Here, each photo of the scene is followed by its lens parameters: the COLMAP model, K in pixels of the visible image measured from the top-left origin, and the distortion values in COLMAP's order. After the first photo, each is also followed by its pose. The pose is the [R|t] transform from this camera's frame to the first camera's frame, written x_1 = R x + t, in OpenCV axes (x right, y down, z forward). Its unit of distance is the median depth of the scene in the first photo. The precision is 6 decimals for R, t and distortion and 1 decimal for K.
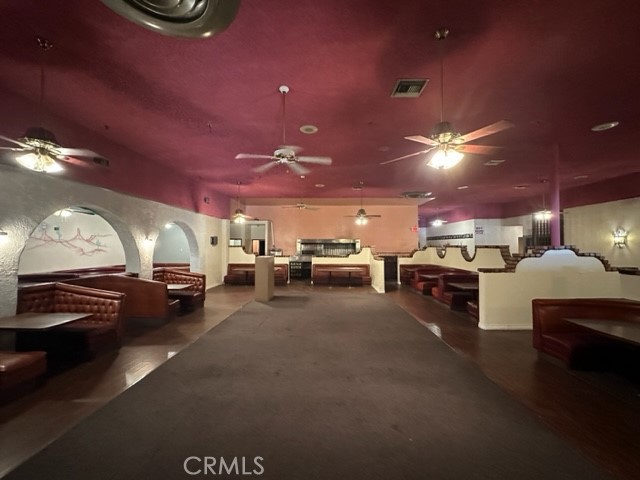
lens RADIAL K [[255.8, 0, 318.7], [0, 255.8, 241.0], [0, 0, 1]] dist [0.001706, 0.000323]
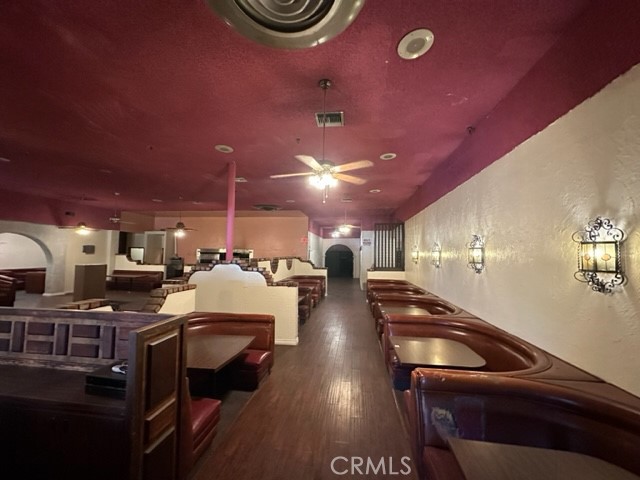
lens RADIAL K [[255.8, 0, 318.7], [0, 255.8, 241.0], [0, 0, 1]] dist [0.001706, 0.000323]
pose [[0.993065, 0.010946, -0.117059, 0.873097], [-0.014797, 0.999376, -0.032075, -0.019212], [0.116635, 0.033584, 0.992607, 0.002258]]
